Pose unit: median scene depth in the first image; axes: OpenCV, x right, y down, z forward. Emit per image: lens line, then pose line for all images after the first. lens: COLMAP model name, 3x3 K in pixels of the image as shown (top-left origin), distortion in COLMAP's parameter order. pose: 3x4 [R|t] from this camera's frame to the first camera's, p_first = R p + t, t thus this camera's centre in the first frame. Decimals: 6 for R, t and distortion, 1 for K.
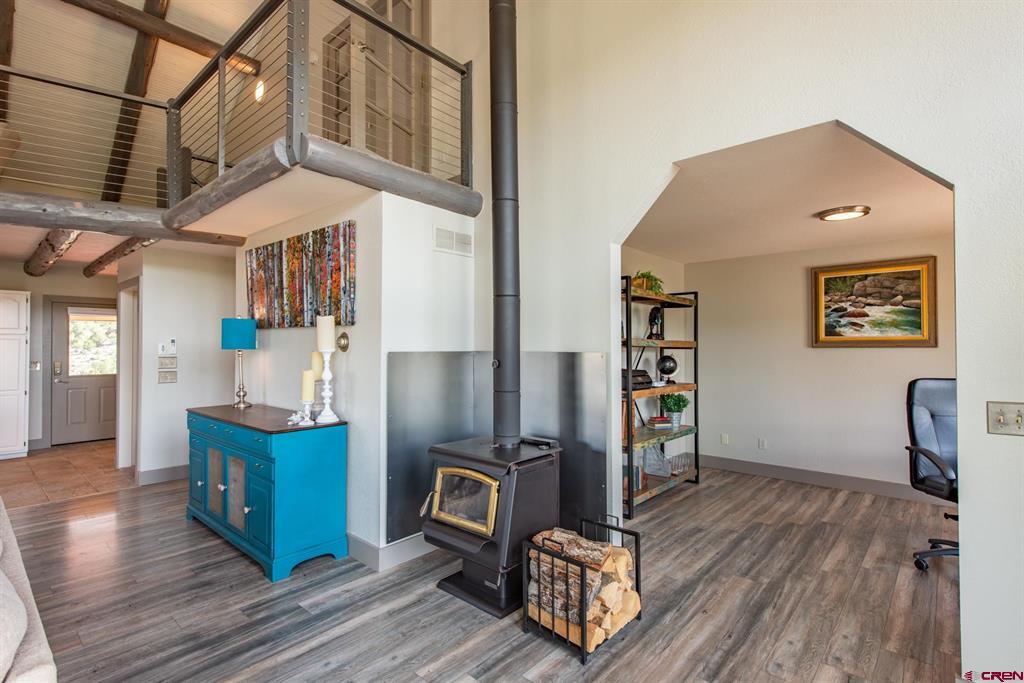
lens RADIAL K [[485.3, 0, 512.0], [0, 485.3, 341.5], [0, 0, 1]] dist [0.012495, -0.000090]
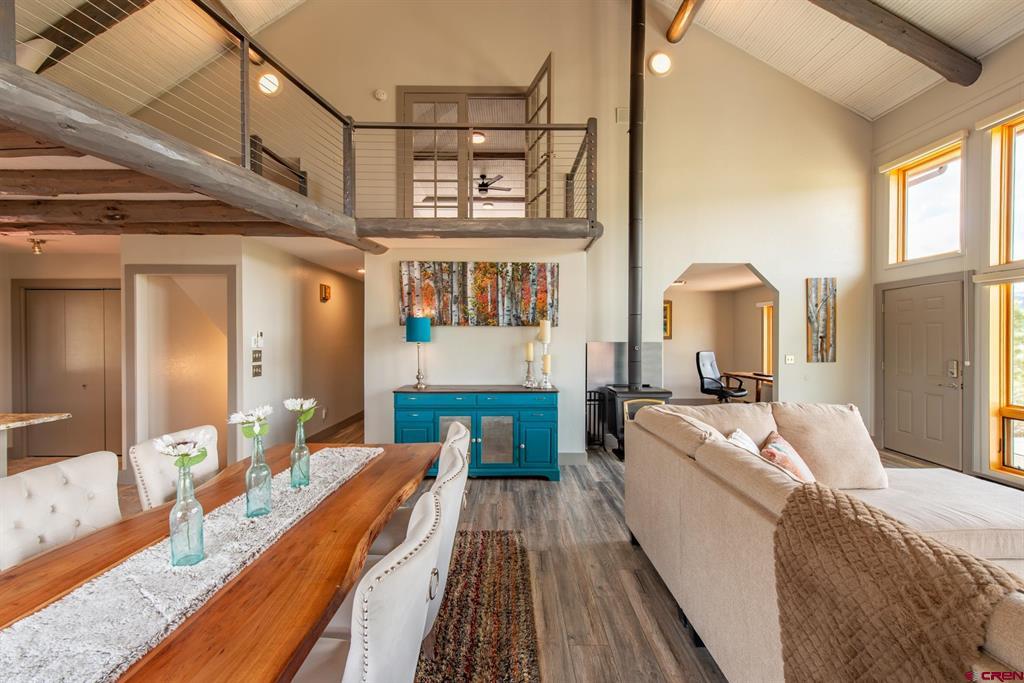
lens RADIAL K [[403.2, 0, 512.0], [0, 403.2, 341.5], [0, 0, 1]] dist [0.009937, -0.000308]
pose [[0.744752, -0.006950, 0.667305, -1.317723], [-0.006931, 0.999811, 0.018148, -0.007028], [-0.667305, -0.018140, 0.744564, 0.077116]]
